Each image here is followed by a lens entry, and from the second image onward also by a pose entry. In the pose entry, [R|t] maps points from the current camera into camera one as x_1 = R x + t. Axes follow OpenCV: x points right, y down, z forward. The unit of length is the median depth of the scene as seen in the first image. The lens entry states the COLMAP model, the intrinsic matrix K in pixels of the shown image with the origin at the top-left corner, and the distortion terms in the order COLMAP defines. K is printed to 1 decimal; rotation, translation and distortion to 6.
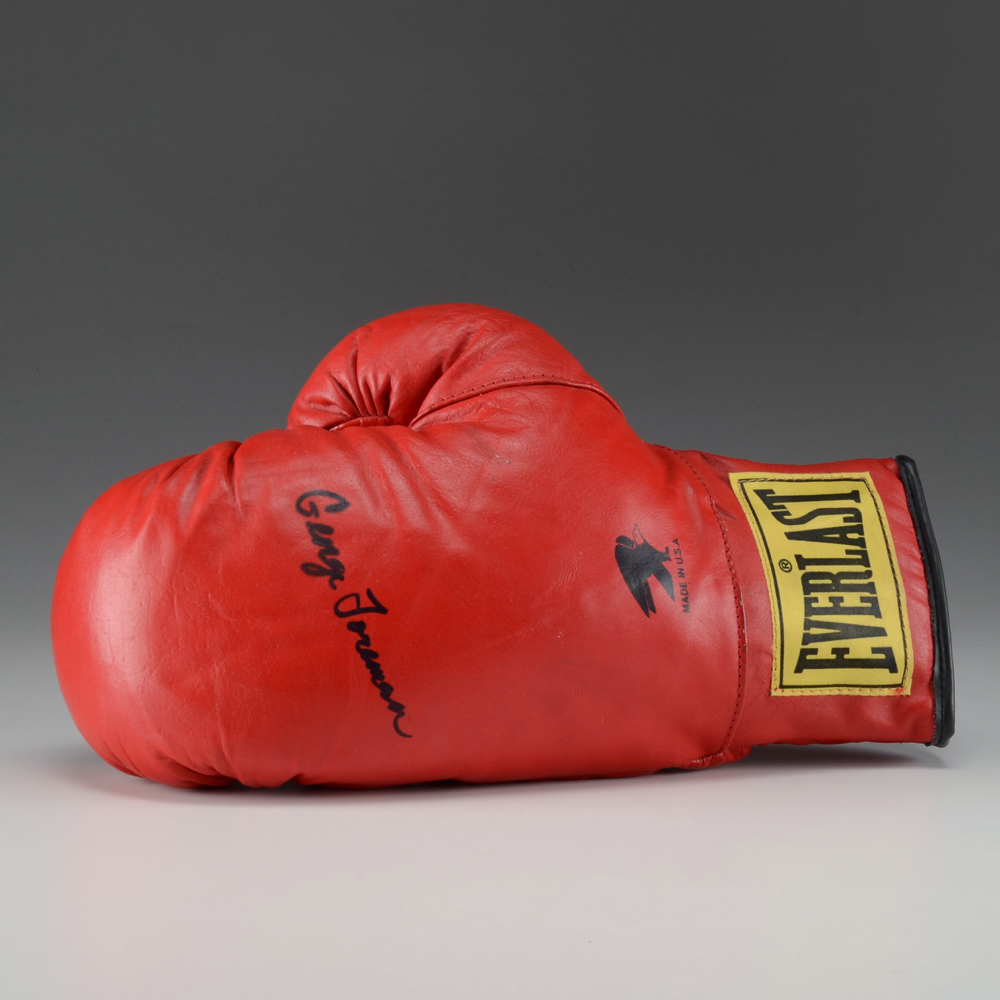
lens RADIAL K [[4573.6, 0, 499.9], [0, 4573.6, 499.7], [0, 0, 1]] dist [-0.193438, 0.000000]
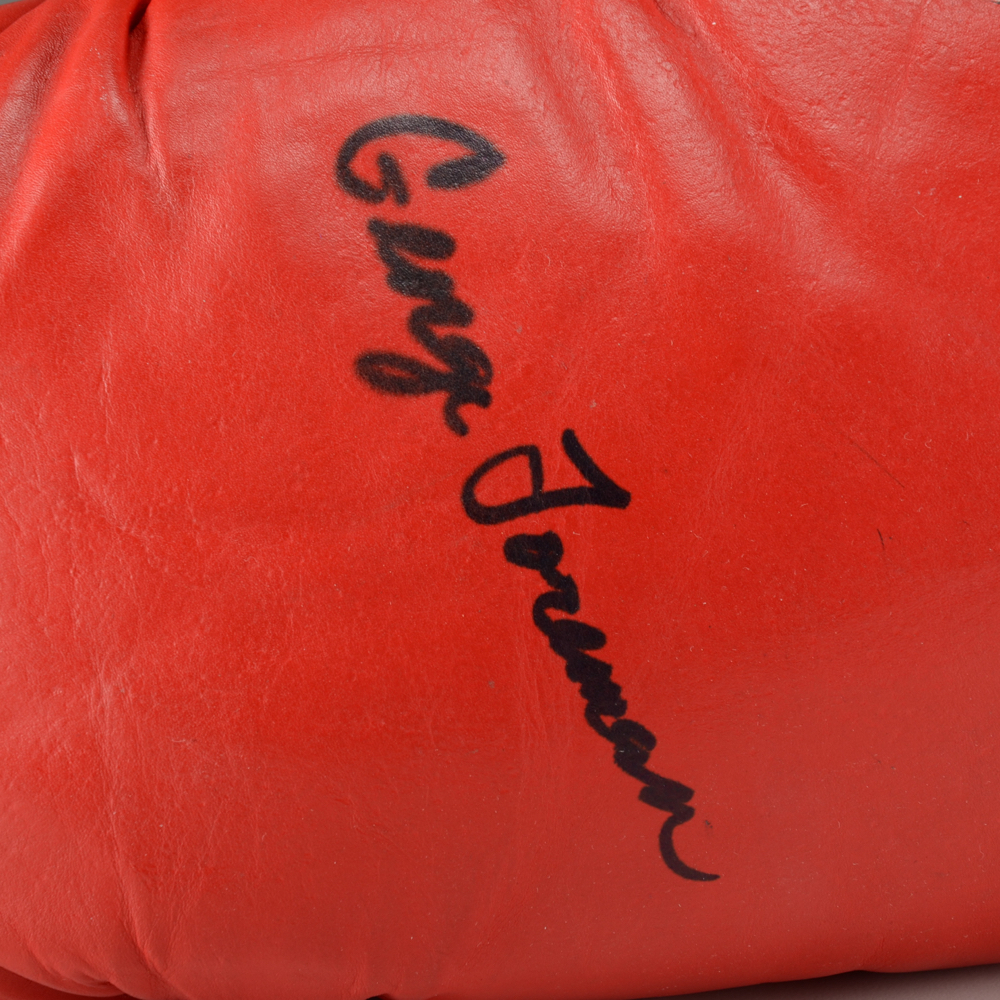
lens RADIAL K [[4598.7, 0, 500.4], [0, 4598.7, 500.7], [0, 0, 1]] dist [0.355727, 0.000000]
pose [[0.996911, -0.024439, -0.074645, -0.009483], [0.036500, 0.985659, 0.164755, -0.028510], [0.069548, -0.166970, 0.983506, 0.675576]]
